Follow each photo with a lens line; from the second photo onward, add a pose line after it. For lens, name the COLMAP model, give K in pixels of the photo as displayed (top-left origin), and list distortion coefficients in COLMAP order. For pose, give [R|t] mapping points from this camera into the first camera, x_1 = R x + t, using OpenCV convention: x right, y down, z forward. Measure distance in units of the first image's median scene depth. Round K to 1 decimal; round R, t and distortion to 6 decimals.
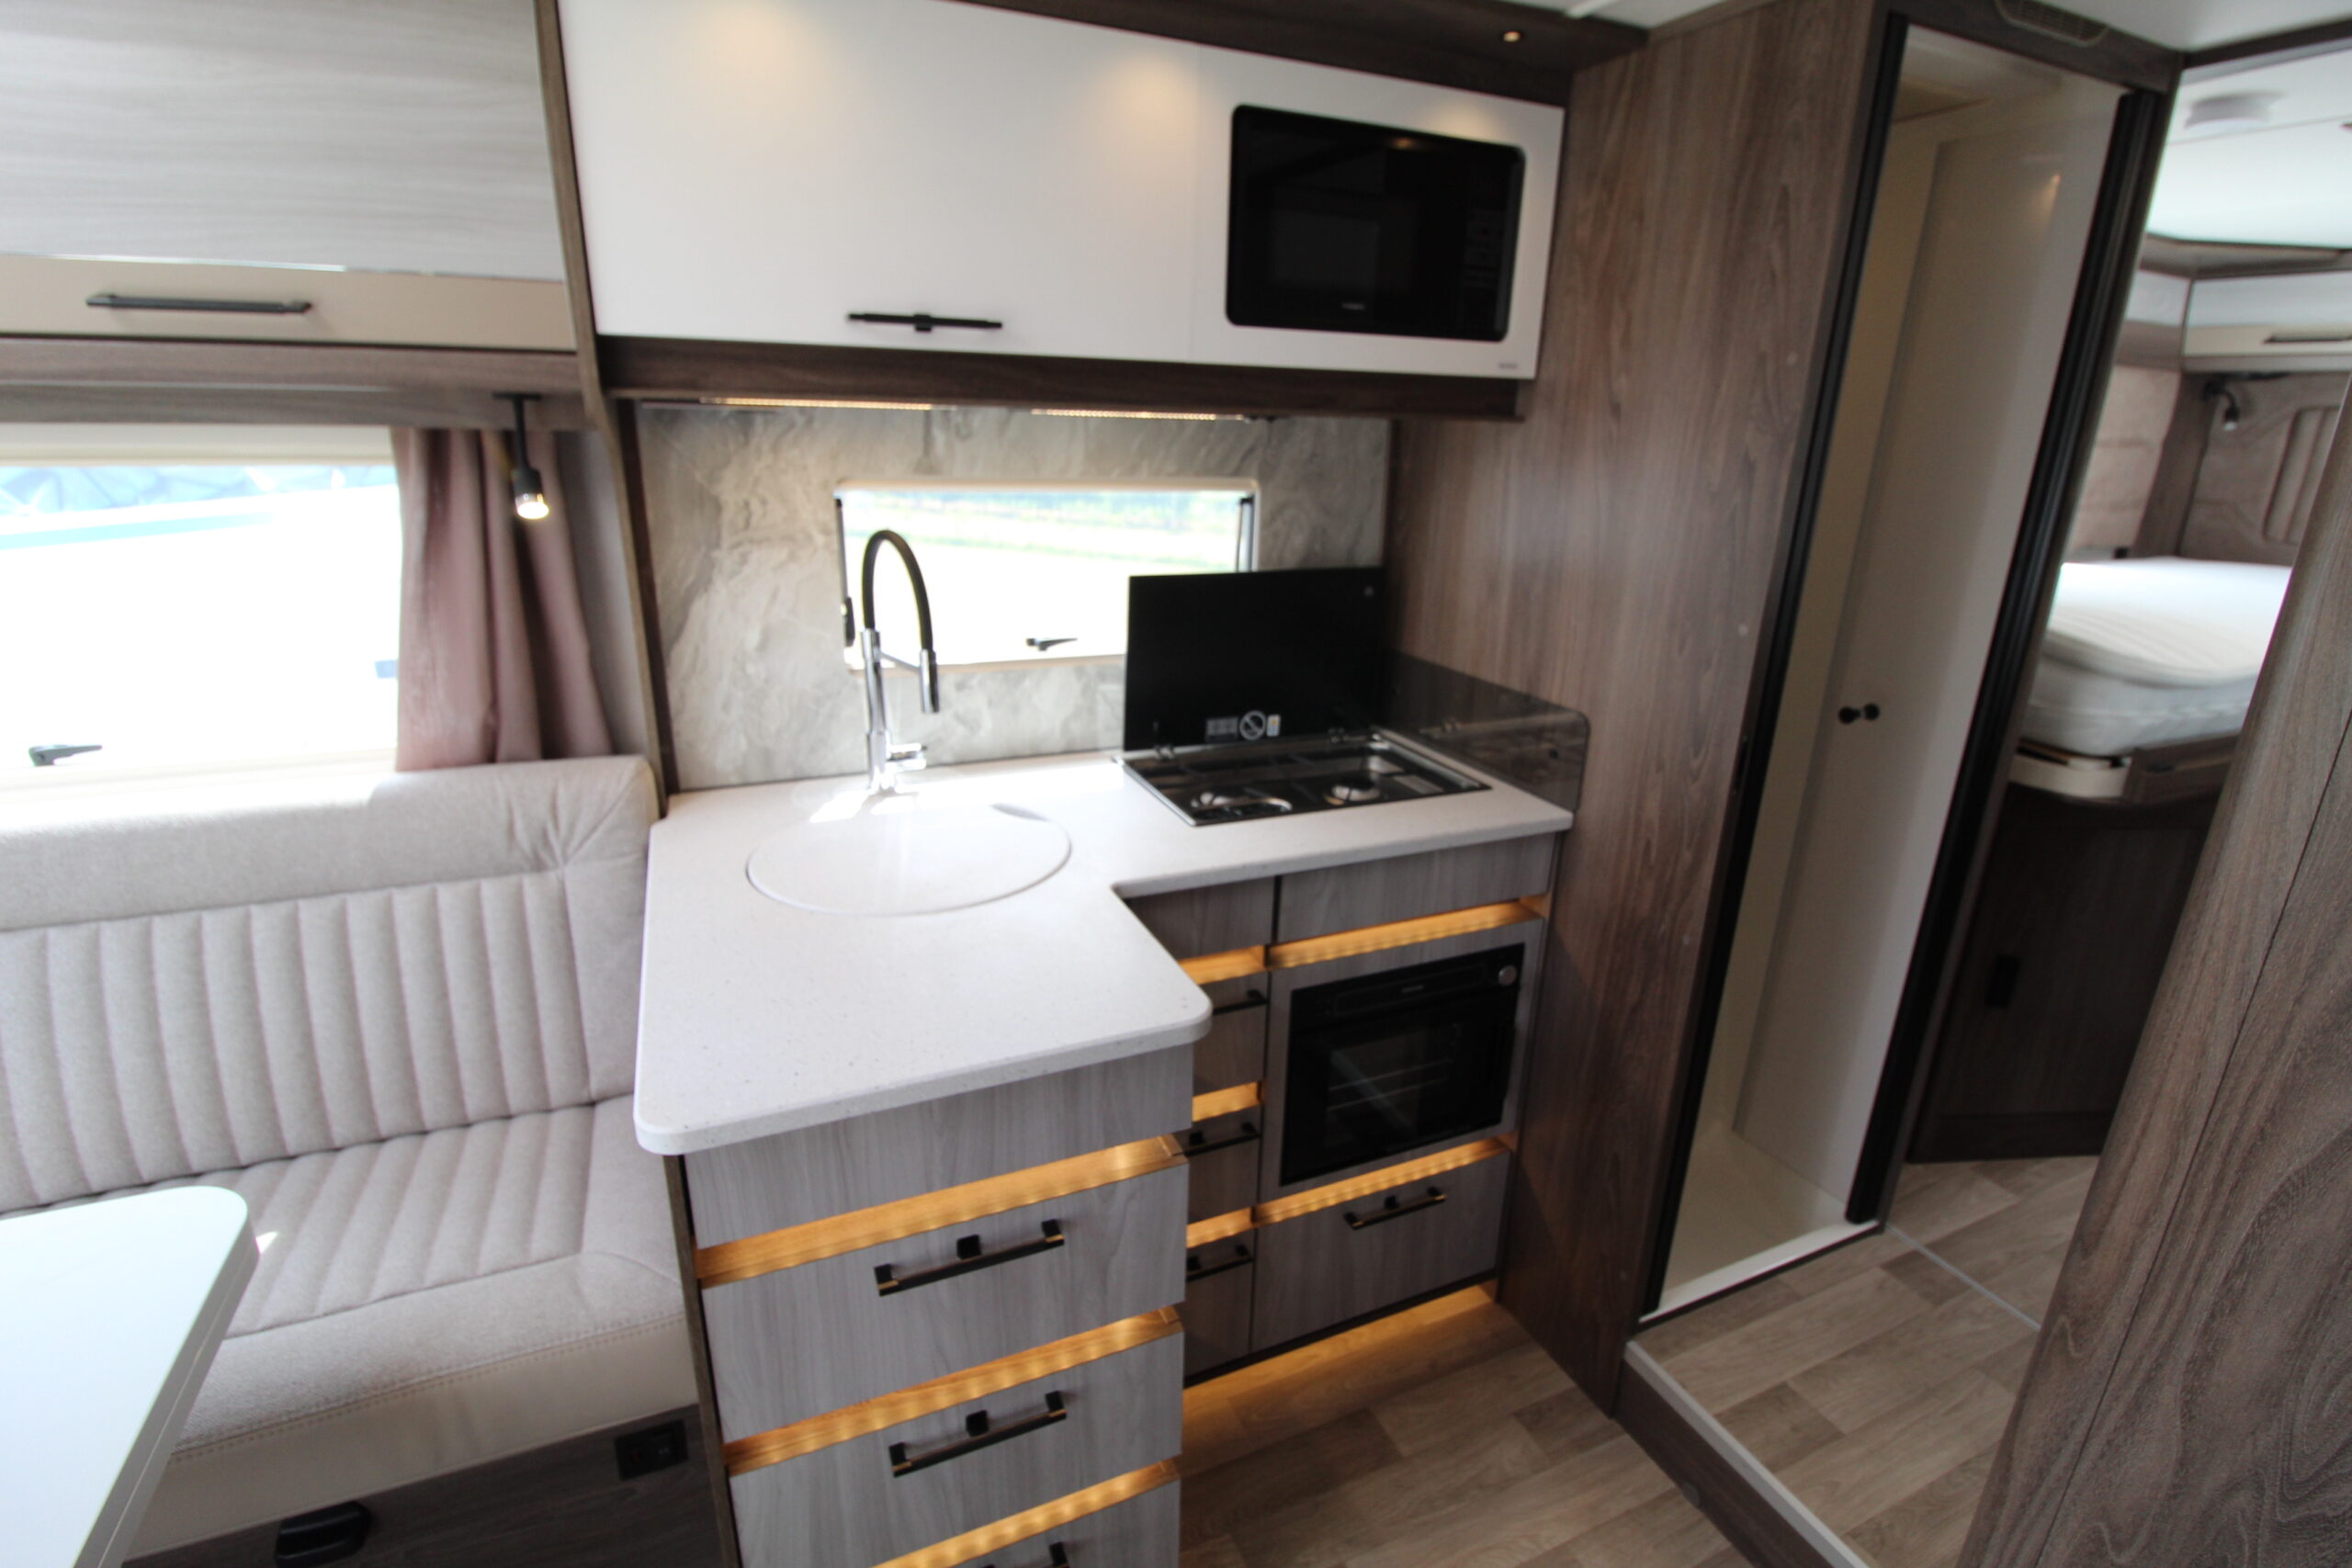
lens RADIAL K [[1089.4, 0, 1188.2], [0, 1089.4, 774.3], [0, 0, 1]] dist [-0.004529, -0.010549]
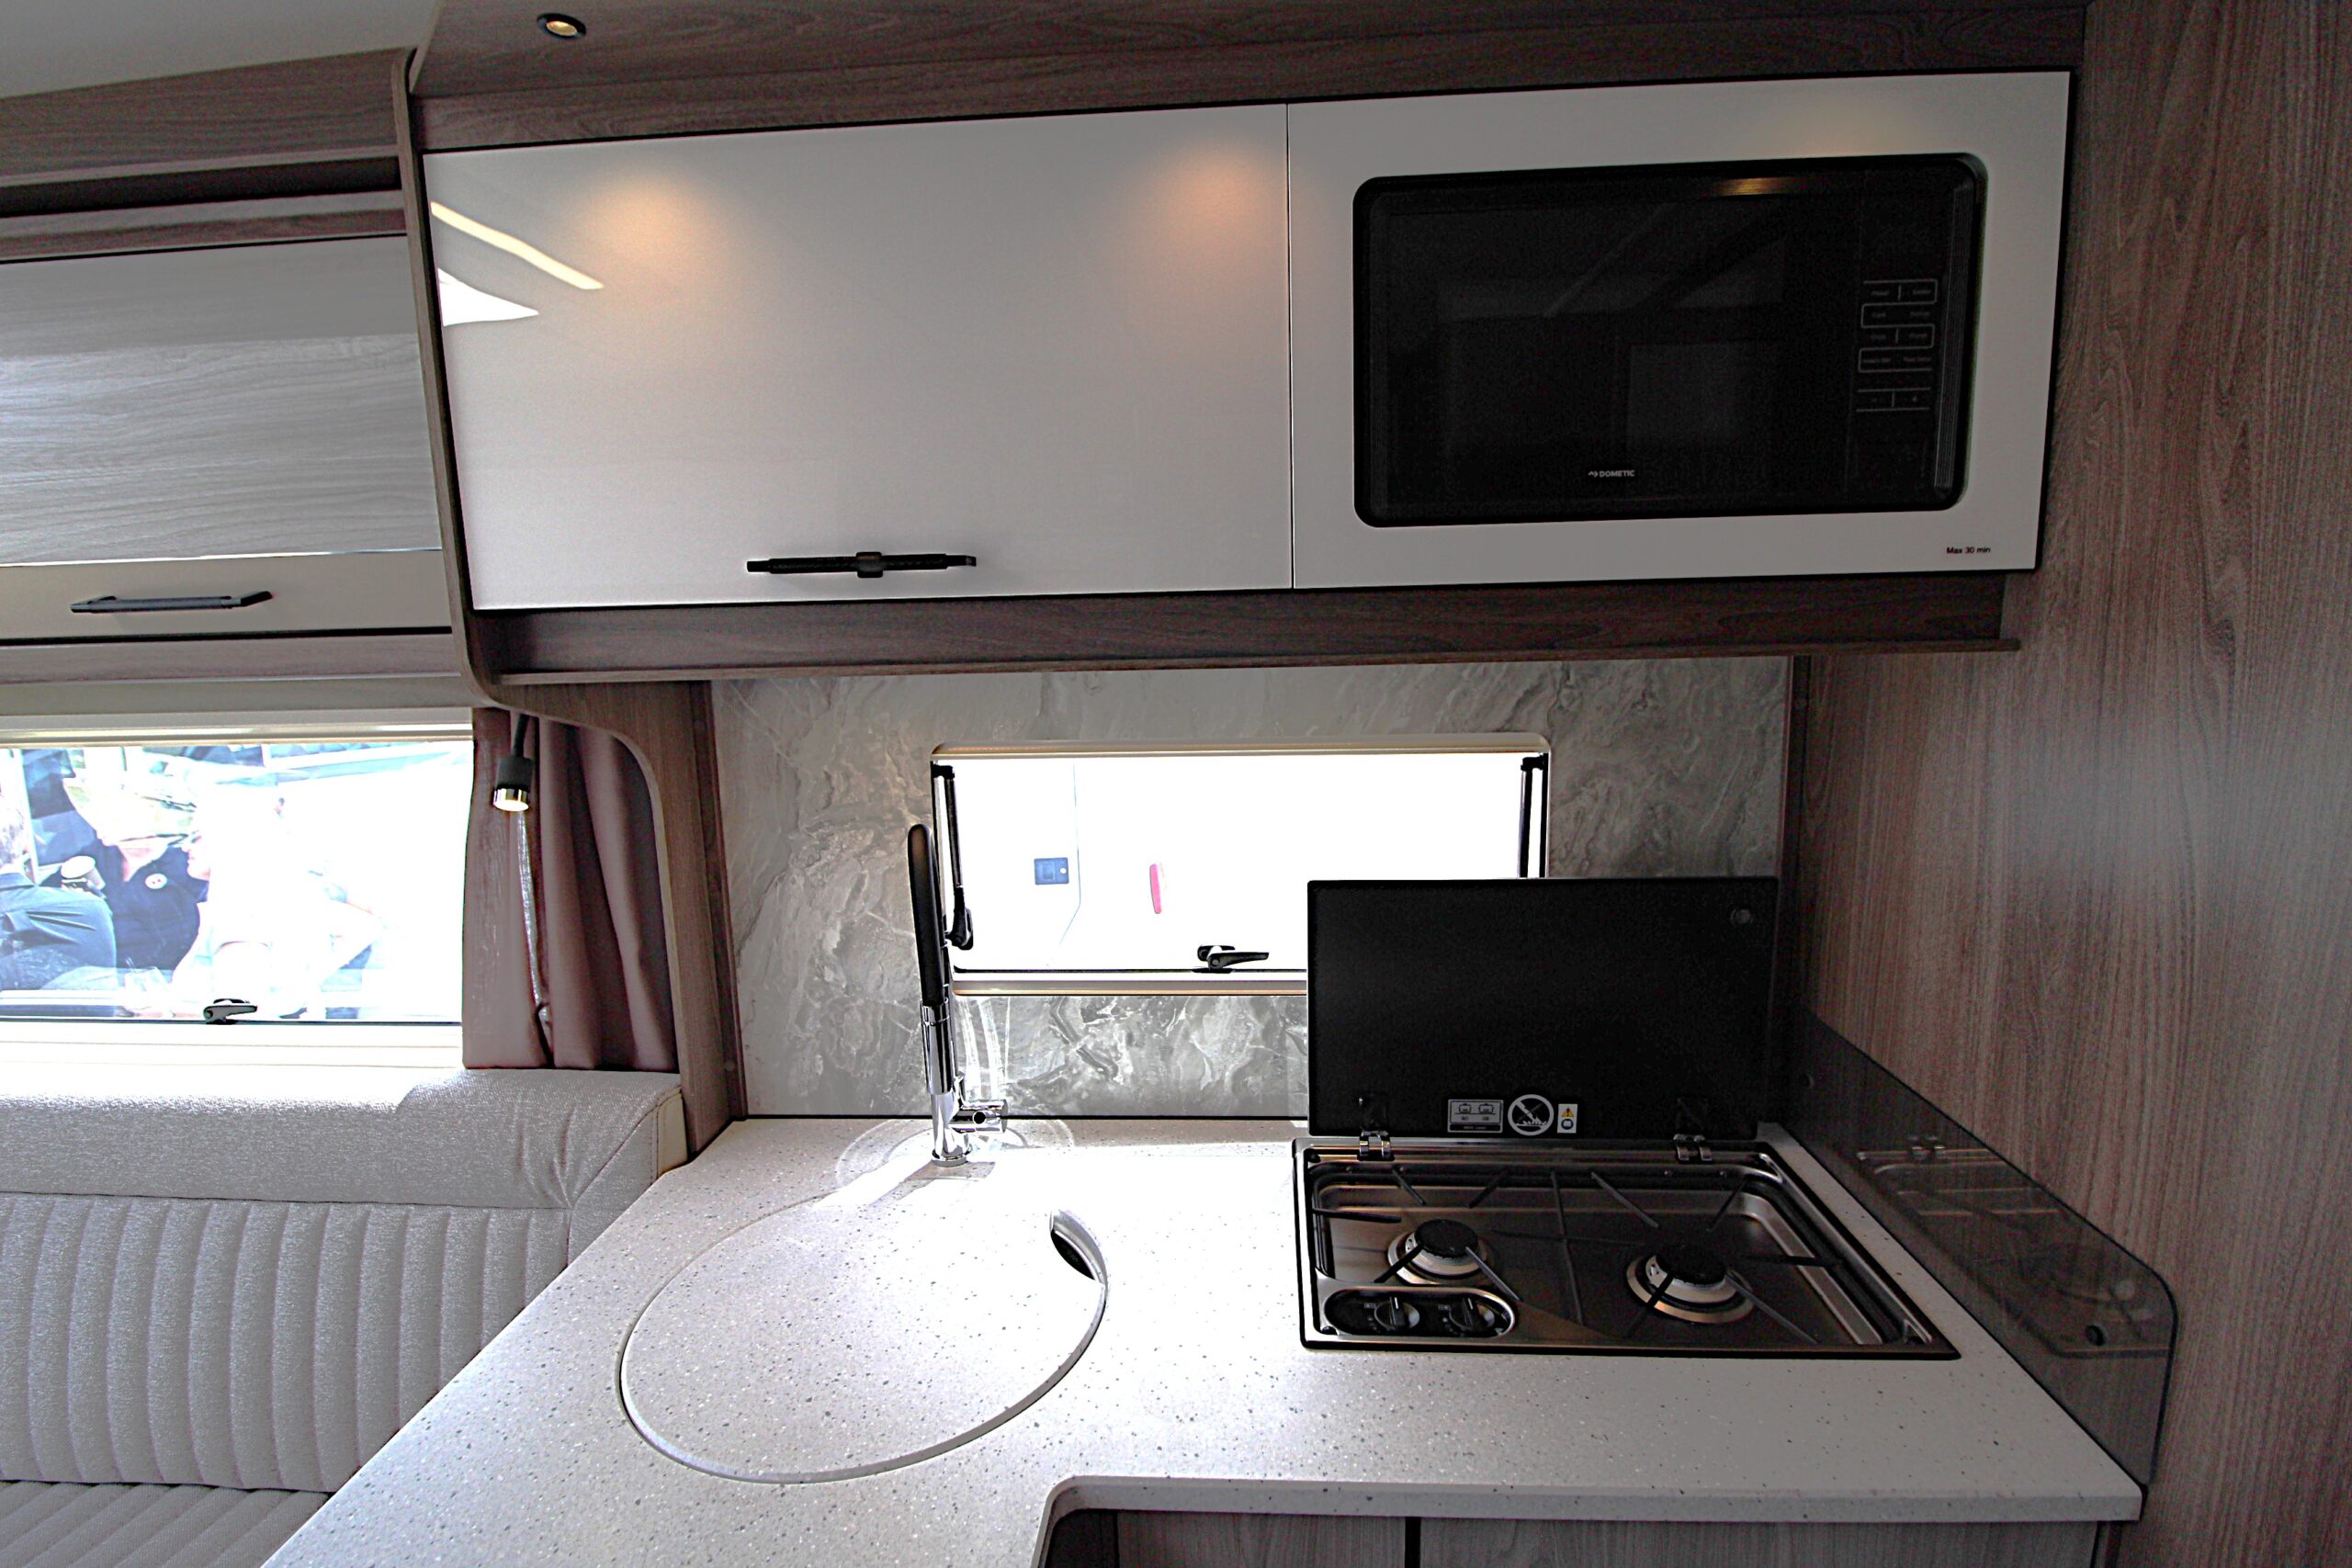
lens RADIAL K [[1089.4, 0, 1191.9], [0, 1089.4, 770.8], [0, 0, 1]] dist [-0.004529, -0.010549]
pose [[0.888875, 0.023790, -0.457532, 0.202856], [-0.095477, 0.986344, -0.134203, -0.165594], [0.448091, 0.162973, 0.879007, 0.393458]]
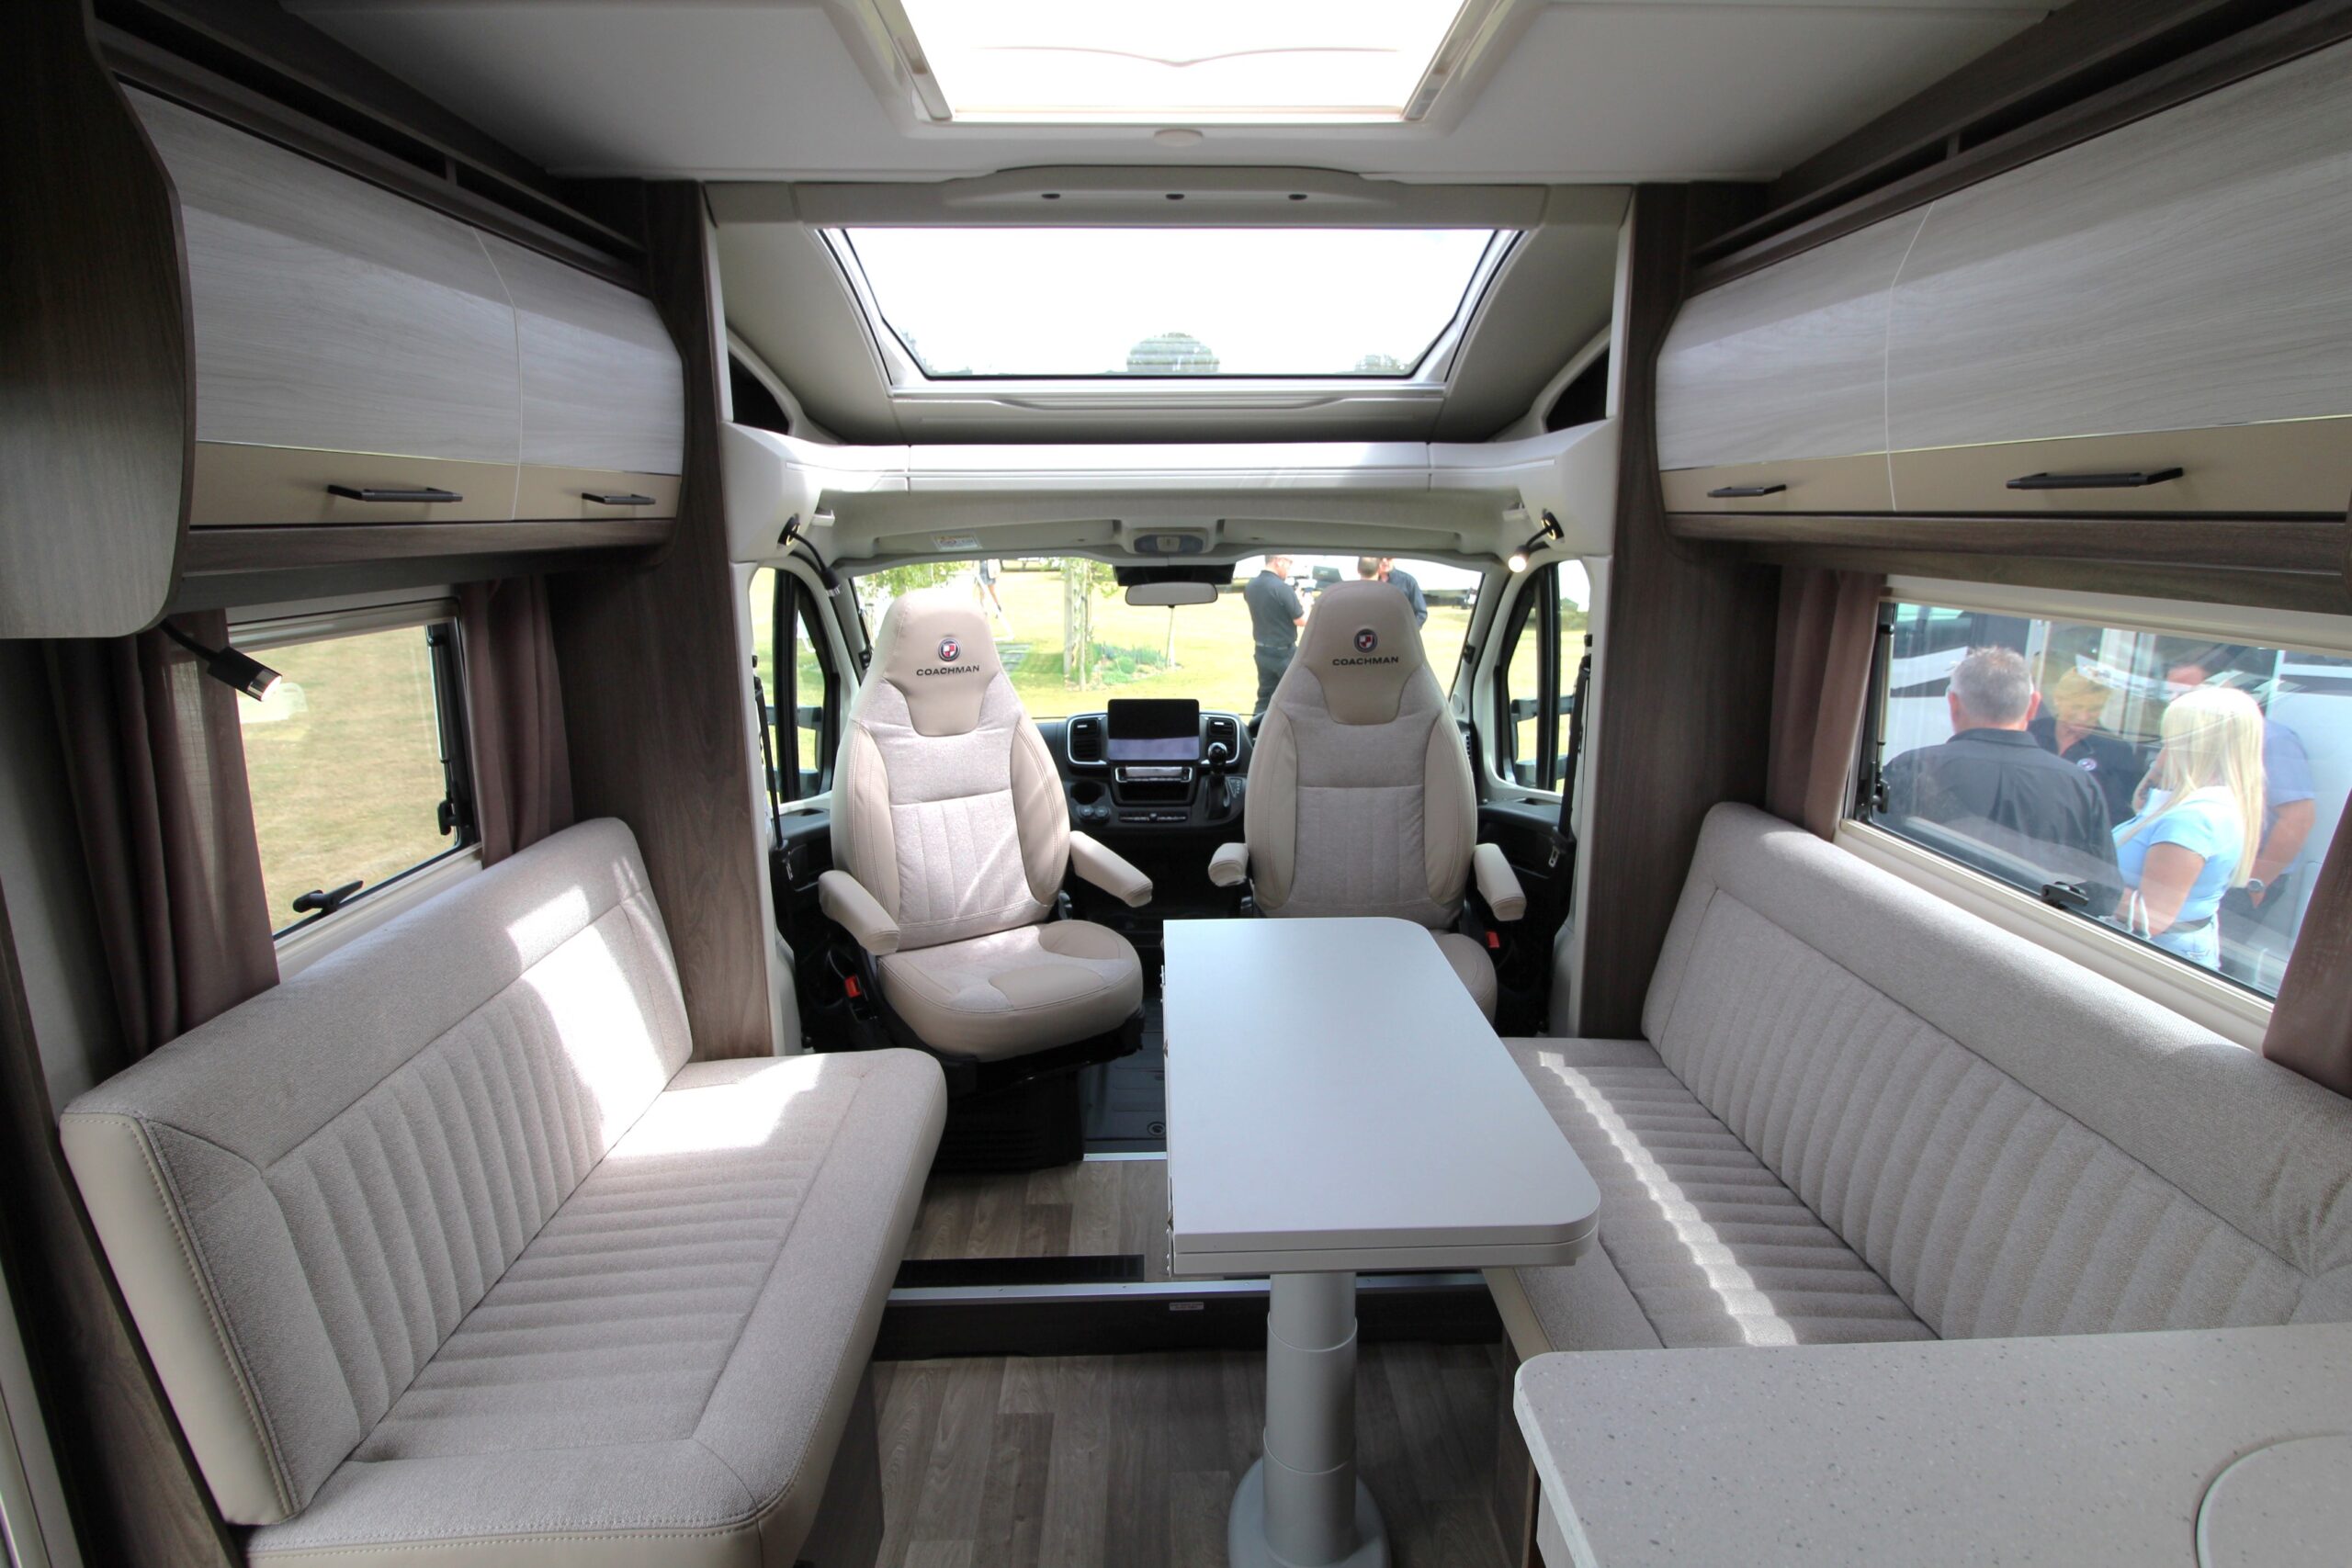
lens RADIAL K [[1185.6, 0, 1191.1], [0, 1185.6, 769.1], [0, 0, 1]] dist [0.002314, -0.012688]
pose [[-0.379132, 0.171155, -0.909376, 0.234228], [-0.285656, 0.913098, 0.290950, -0.186572], [0.880147, 0.370077, -0.297293, 0.468277]]
